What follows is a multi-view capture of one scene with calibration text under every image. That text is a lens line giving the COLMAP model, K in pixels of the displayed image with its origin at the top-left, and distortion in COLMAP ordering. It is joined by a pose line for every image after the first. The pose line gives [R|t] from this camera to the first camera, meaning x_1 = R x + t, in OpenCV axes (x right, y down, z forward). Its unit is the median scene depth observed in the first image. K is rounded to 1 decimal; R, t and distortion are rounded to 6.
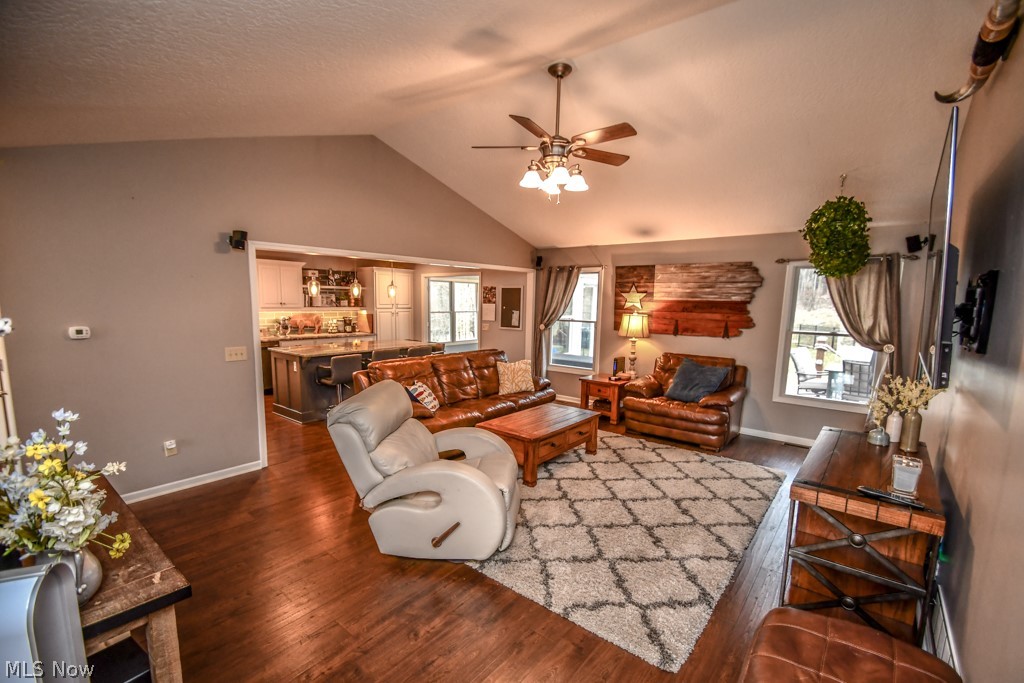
lens RADIAL K [[449.7, 0, 510.1], [0, 449.7, 363.5], [0, 0, 1]] dist [0.001080, -0.008398]
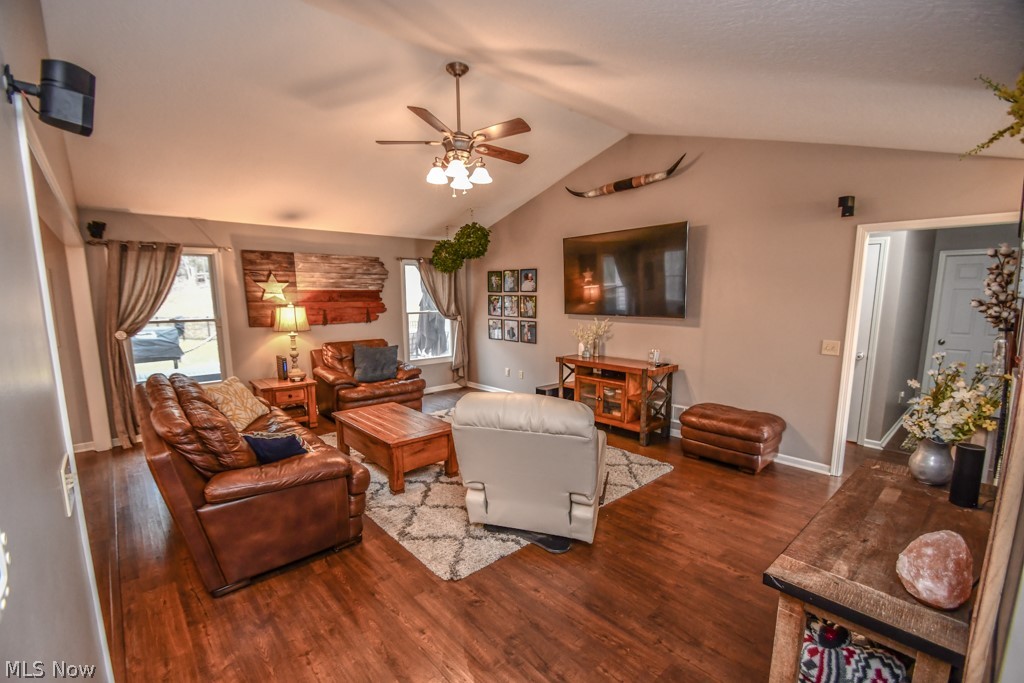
lens RADIAL K [[449.7, 0, 510.1], [0, 449.7, 363.5], [0, 0, 1]] dist [0.001080, -0.008398]
pose [[0.154174, -0.175600, 0.972314, -0.565052], [0.137762, 0.978288, 0.154835, -0.077515], [-0.978393, 0.110076, 0.175017, 0.428283]]
